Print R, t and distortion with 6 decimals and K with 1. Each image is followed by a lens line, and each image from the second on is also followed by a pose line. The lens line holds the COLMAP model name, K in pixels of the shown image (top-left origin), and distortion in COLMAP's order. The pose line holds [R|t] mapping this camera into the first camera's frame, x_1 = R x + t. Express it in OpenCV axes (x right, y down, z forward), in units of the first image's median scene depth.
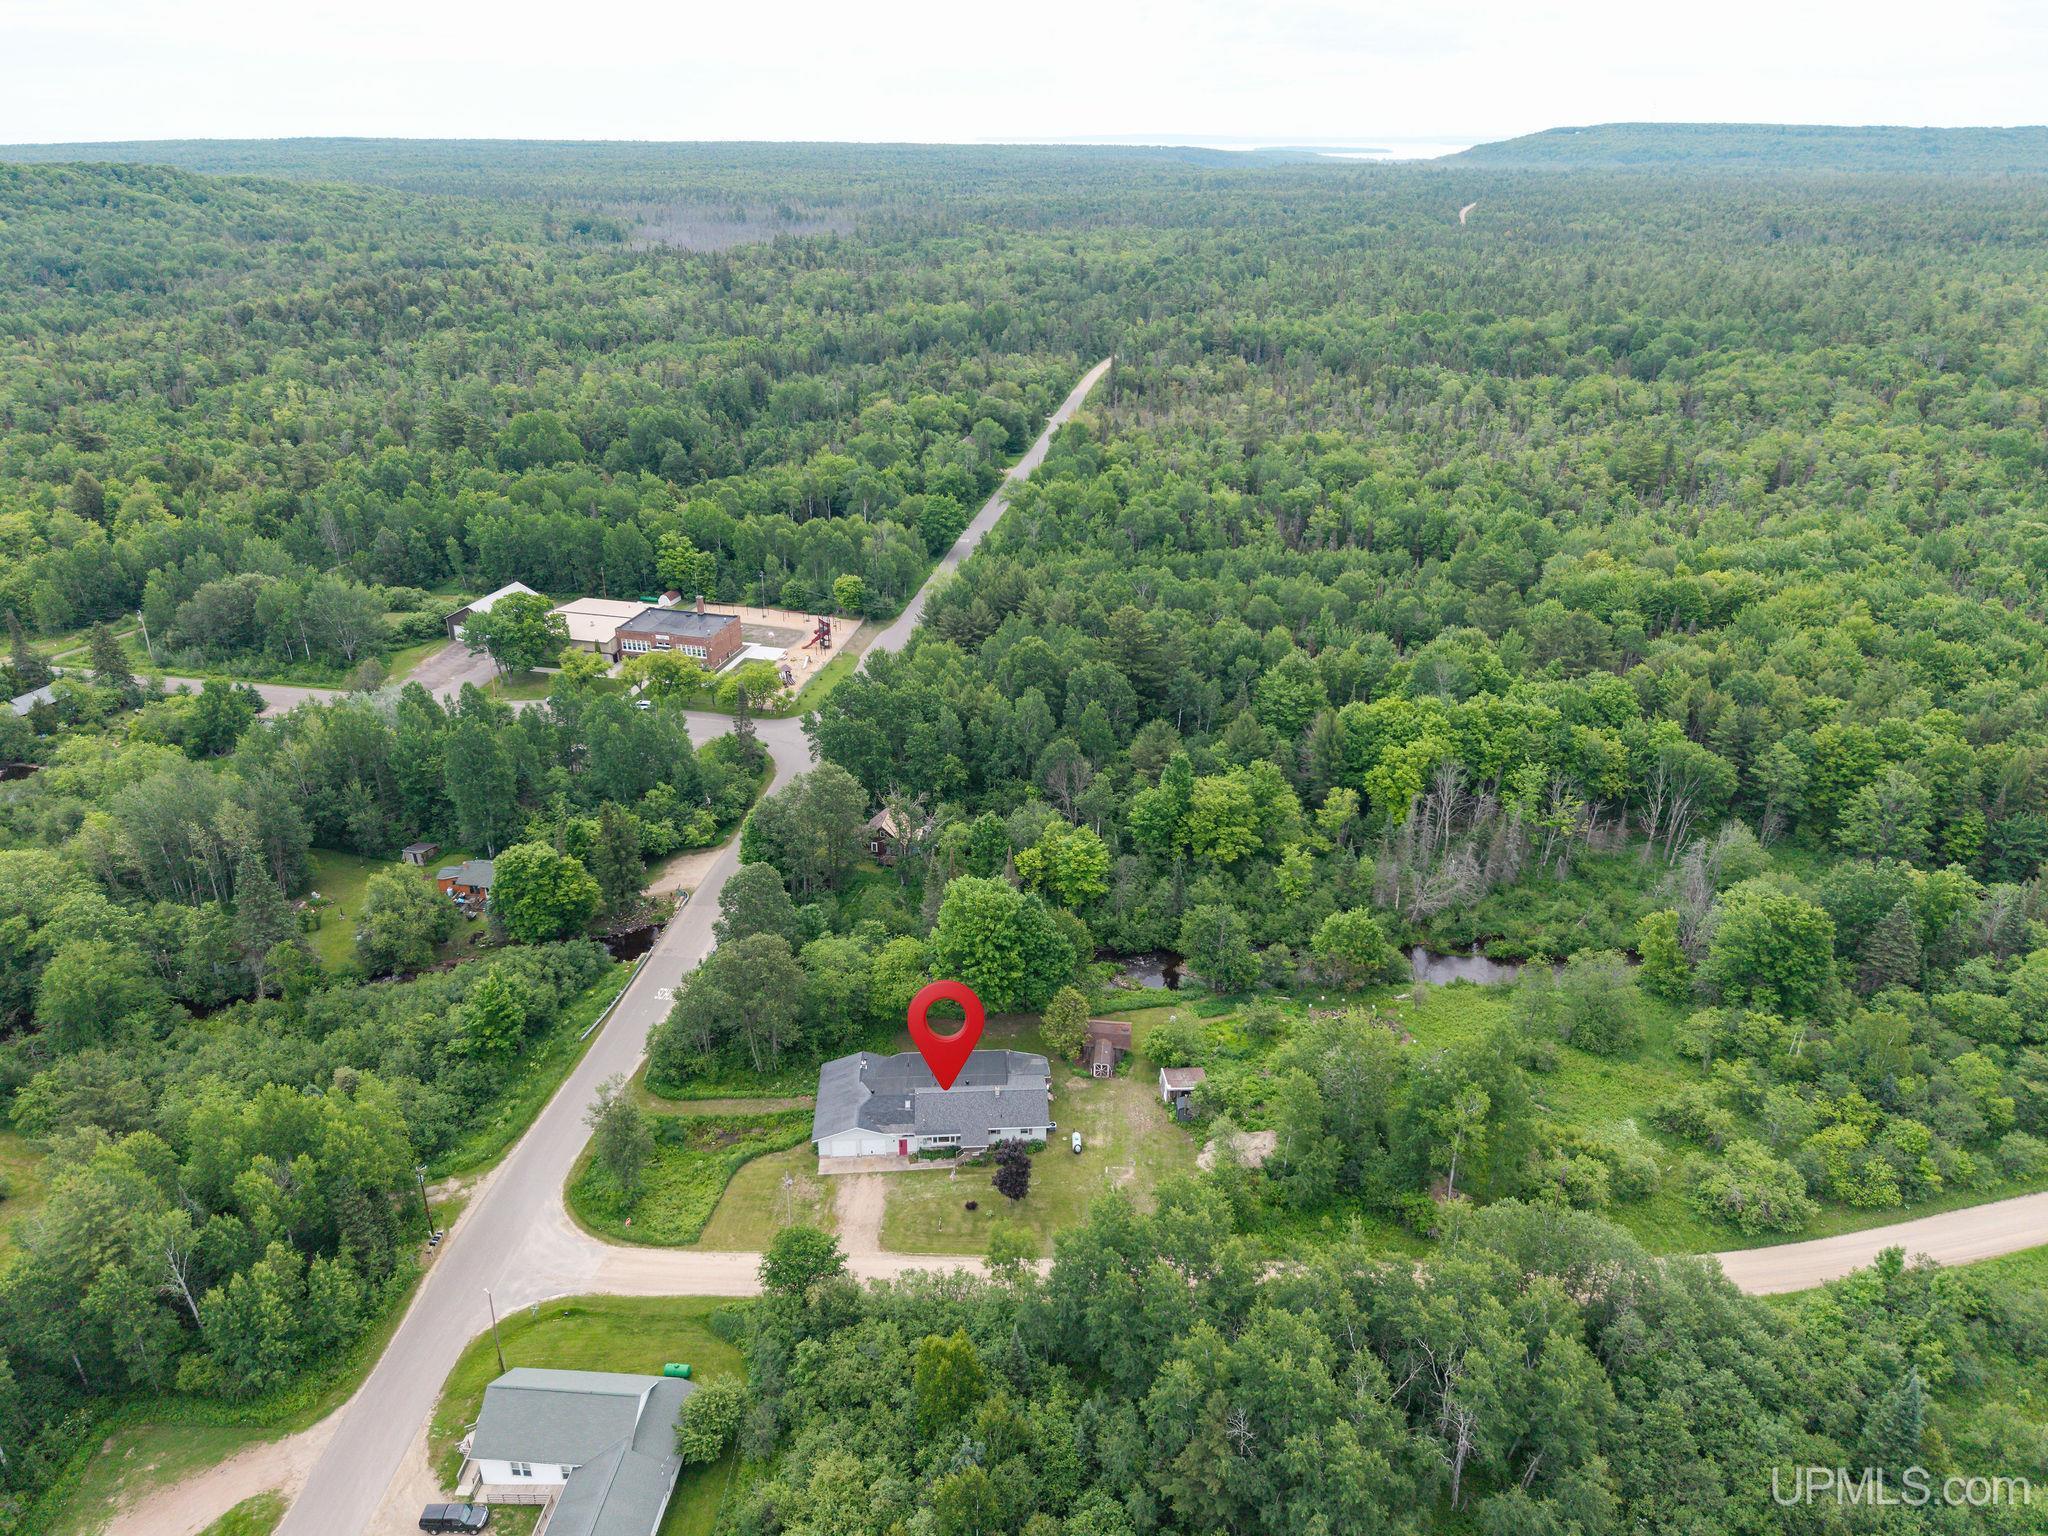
lens RADIAL K [[1350.6, 0, 1024.0], [0, 1350.6, 768.0], [0, 0, 1]] dist [0.042995, -0.048989]
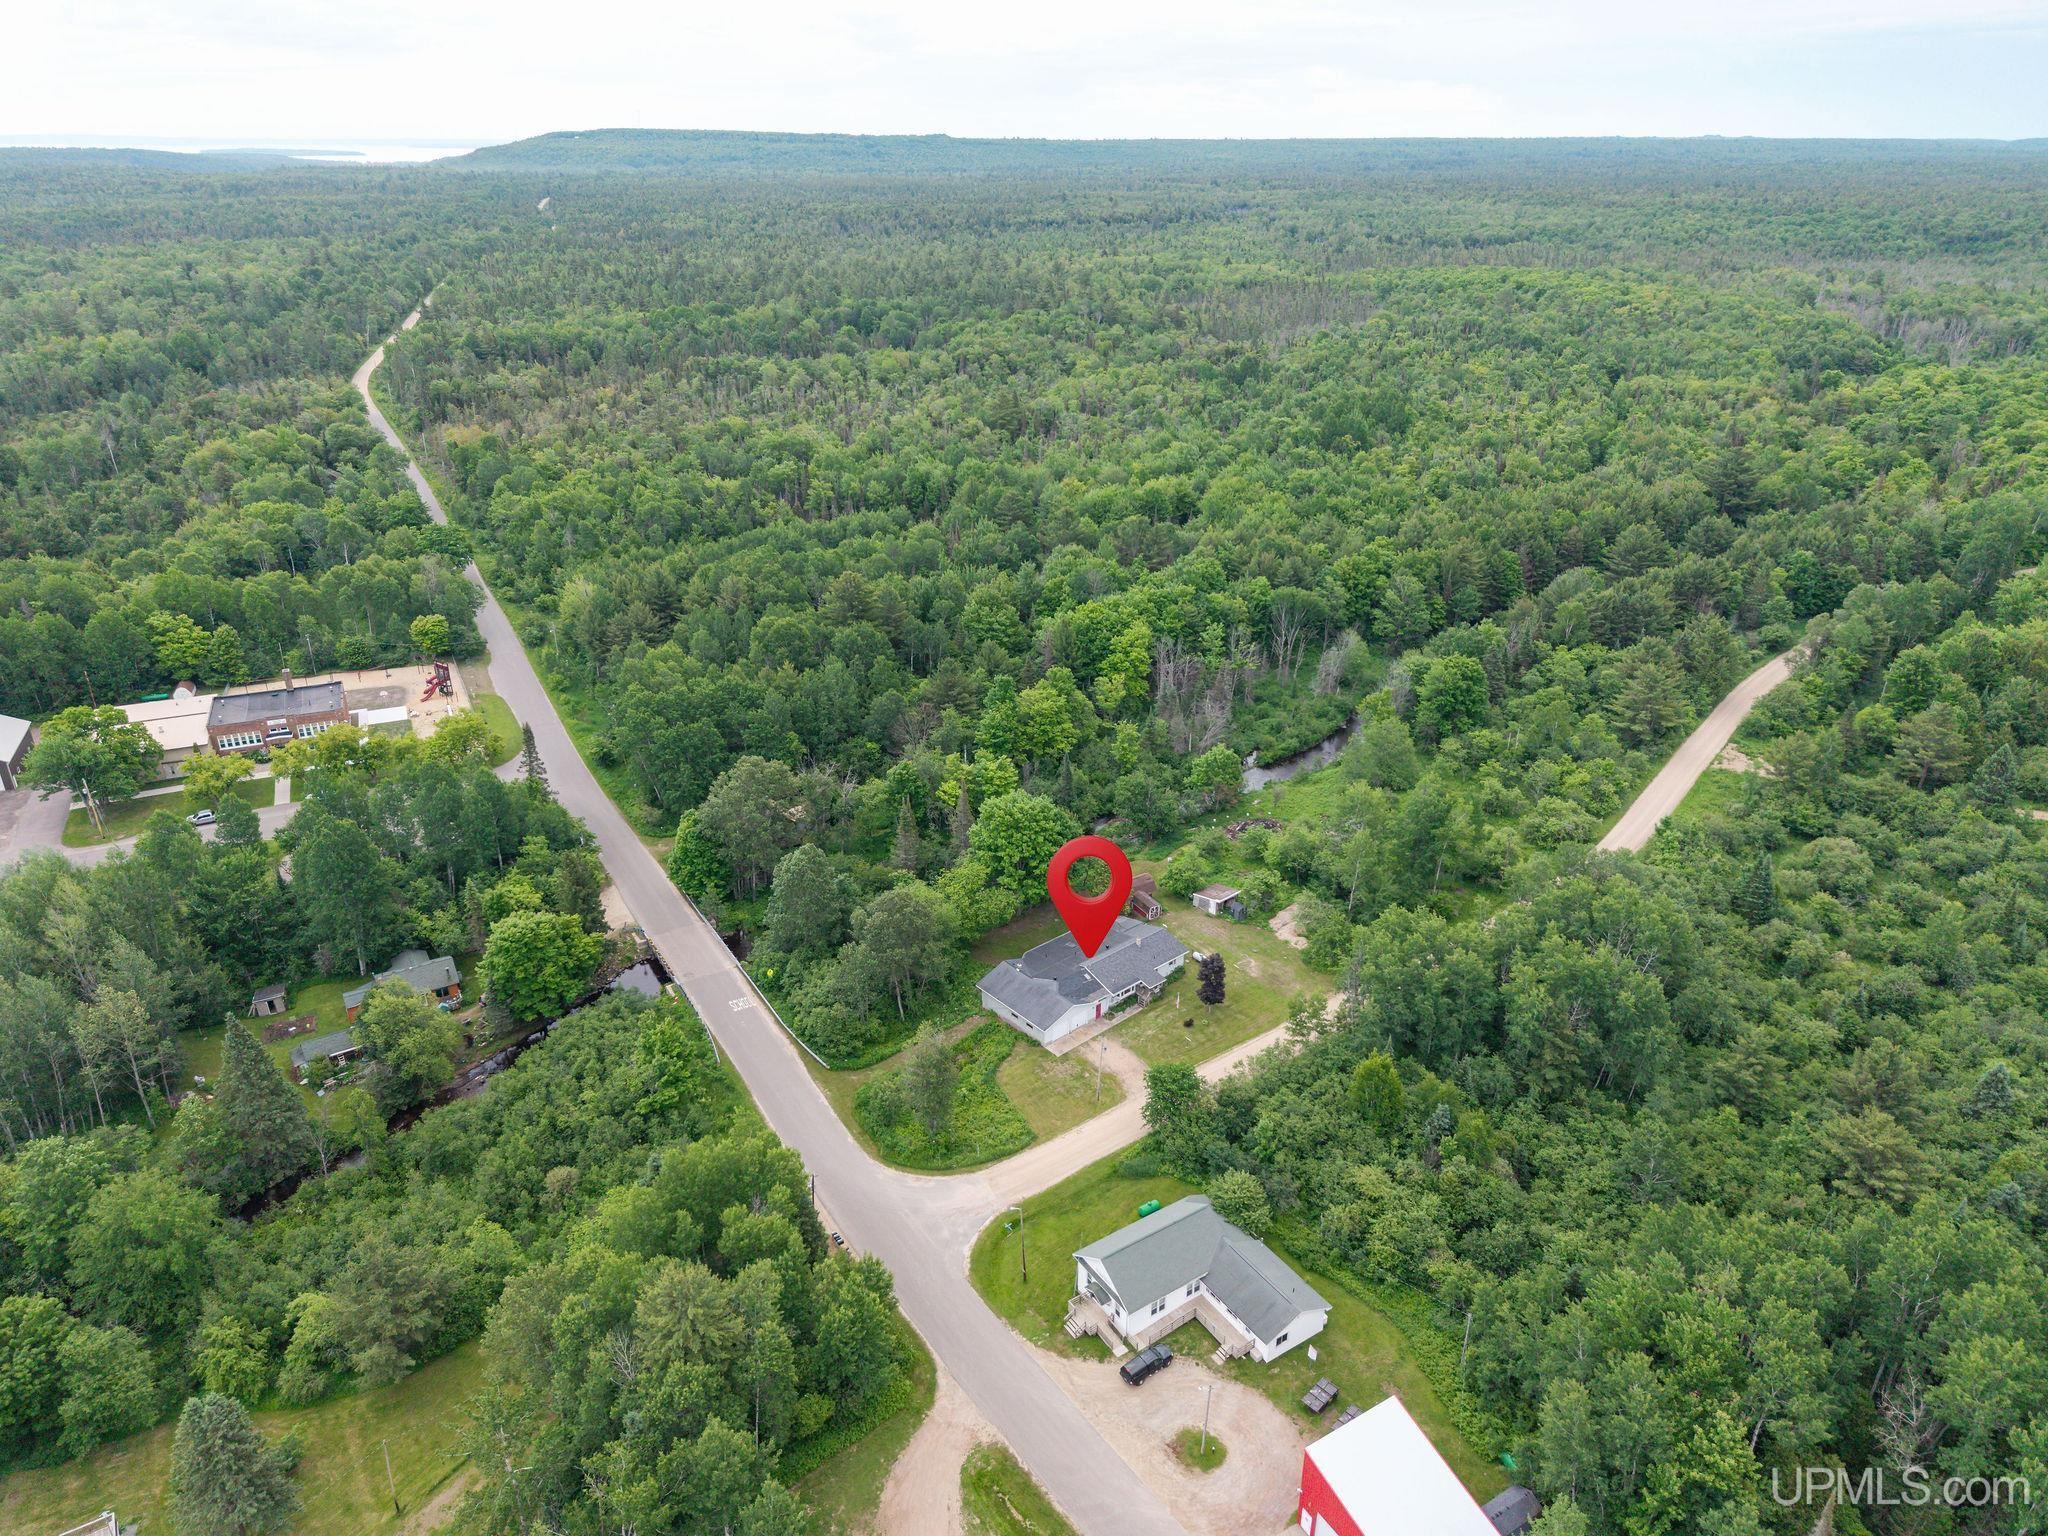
lens RADIAL K [[1350.6, 0, 1024.0], [0, 1350.6, 768.0], [0, 0, 1]] dist [0.042995, -0.048989]
pose [[0.776322, -0.257583, 0.575304, -0.398418], [0.258735, 0.962479, 0.081793, -0.017415], [-0.574787, 0.085354, 0.813840, 0.038426]]
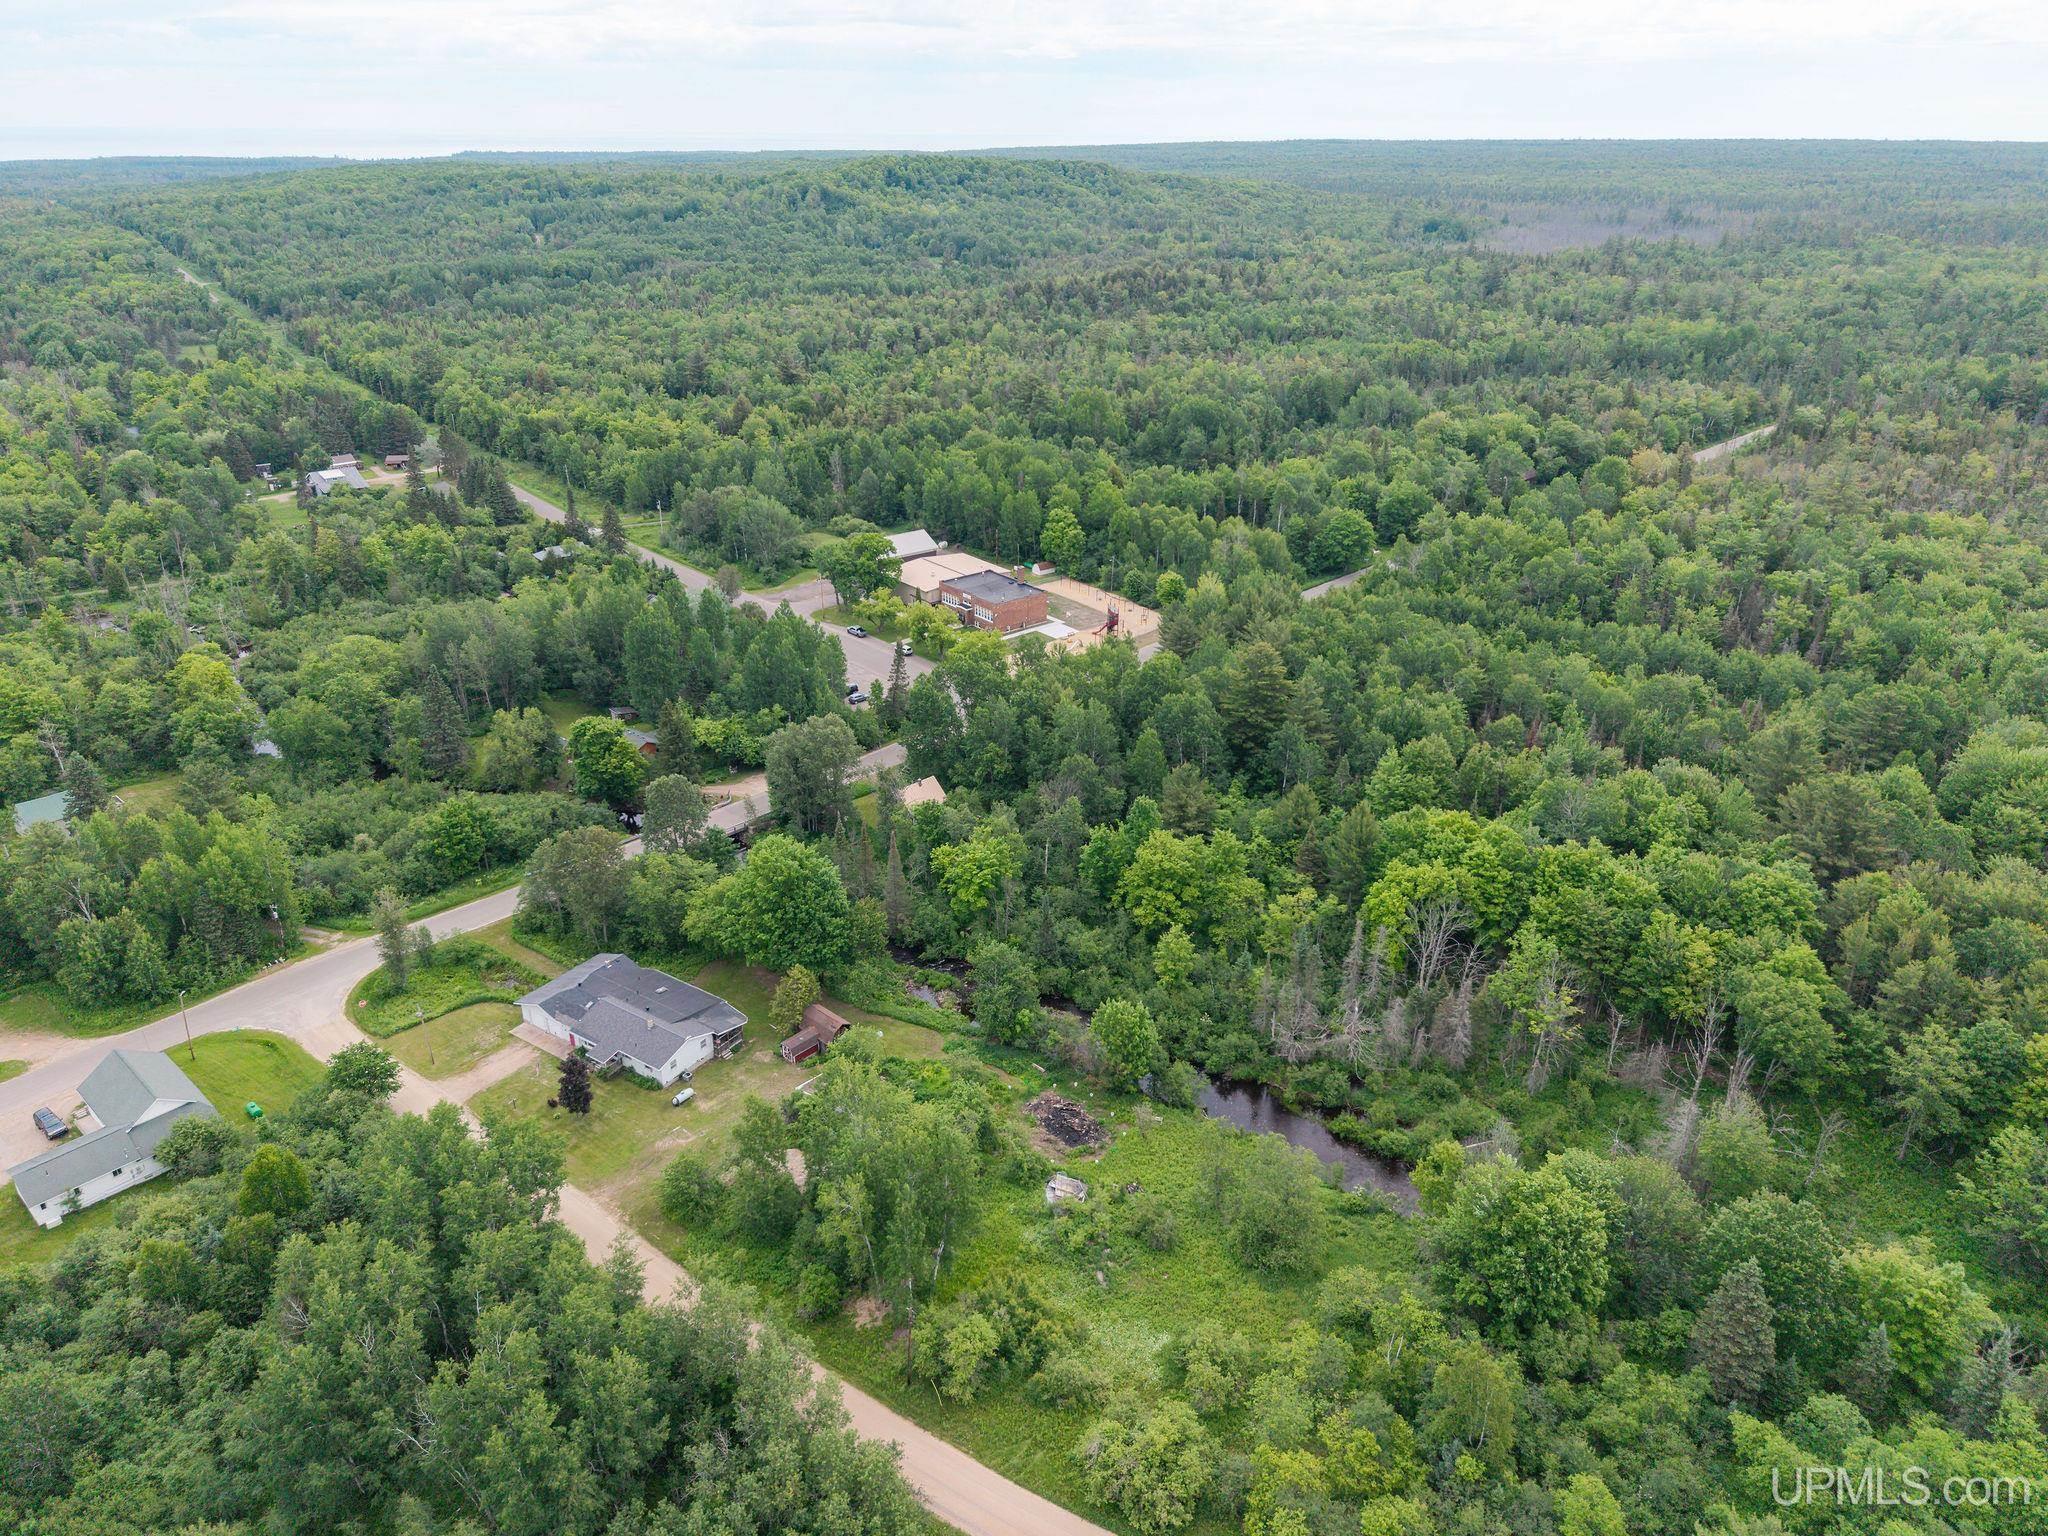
lens RADIAL K [[1350.6, 0, 1024.0], [0, 1350.6, 768.0], [0, 0, 1]] dist [0.042995, -0.048989]
pose [[0.796184, 0.250319, -0.550846, 0.392516], [-0.250606, 0.965075, 0.076333, -0.057463], [0.550716, 0.077271, 0.831109, 0.137438]]
